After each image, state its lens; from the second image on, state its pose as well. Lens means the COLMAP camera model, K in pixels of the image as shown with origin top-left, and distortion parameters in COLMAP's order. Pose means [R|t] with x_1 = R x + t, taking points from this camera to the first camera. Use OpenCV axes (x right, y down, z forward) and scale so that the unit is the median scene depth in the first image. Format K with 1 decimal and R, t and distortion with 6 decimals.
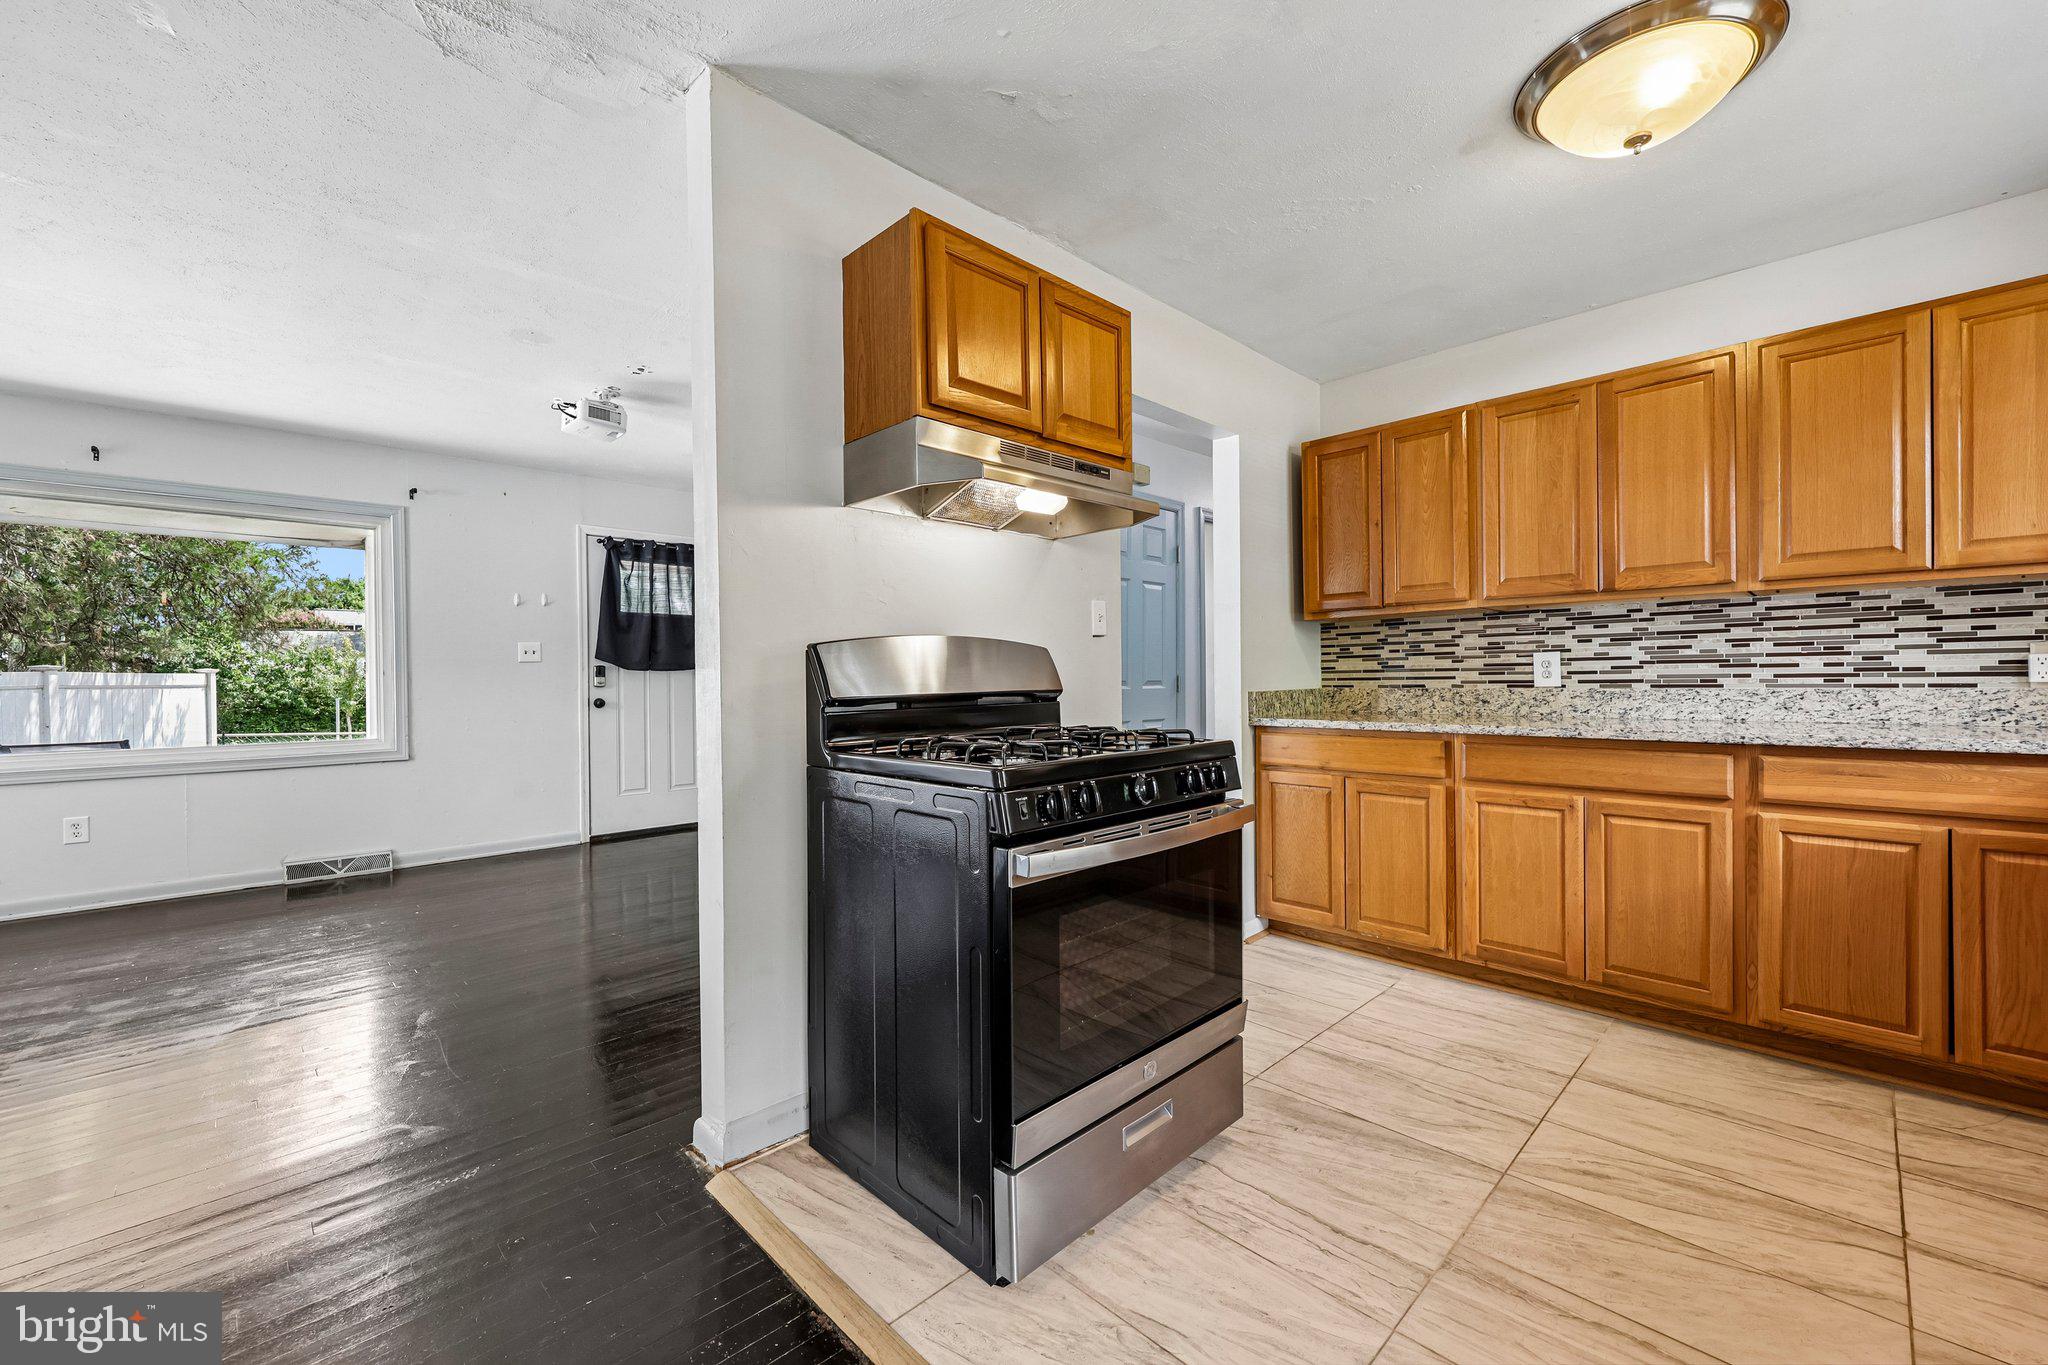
lens RADIAL K [[827.2, 0, 1026.9], [0, 827.2, 684.2], [0, 0, 1]] dist [-0.002733, -0.000086]
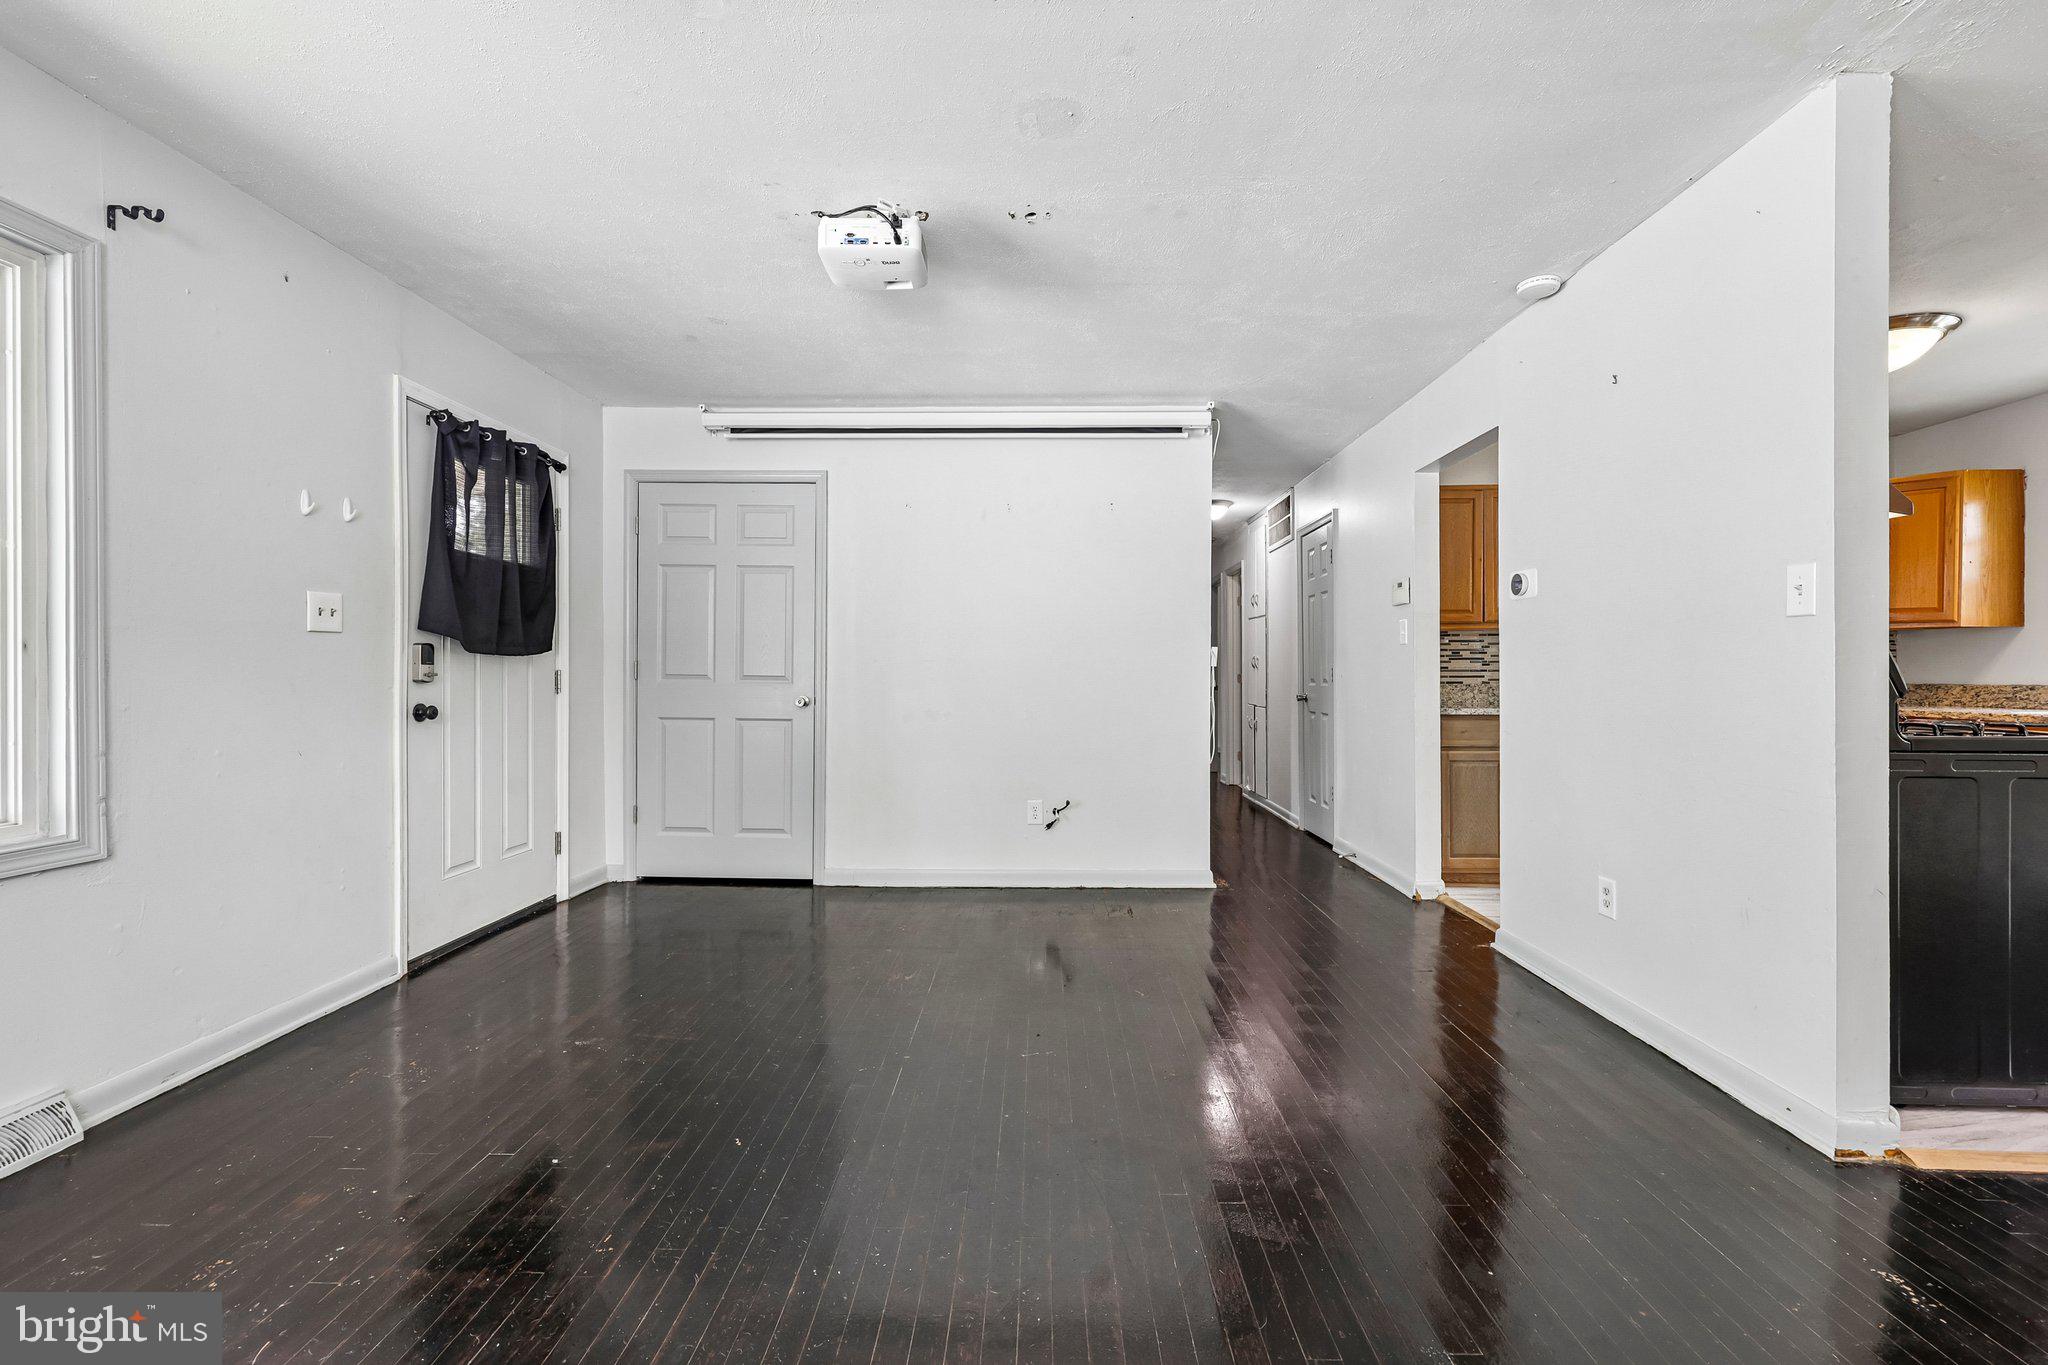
lens RADIAL K [[827.2, 0, 1021.6], [0, 827.2, 678.0], [0, 0, 1]] dist [-0.002733, -0.000086]
pose [[0.719753, 0.007640, 0.694188, -0.641722], [0.000855, 0.999929, -0.011891, 0.006946], [-0.694230, 0.009152, 0.719695, 0.352525]]
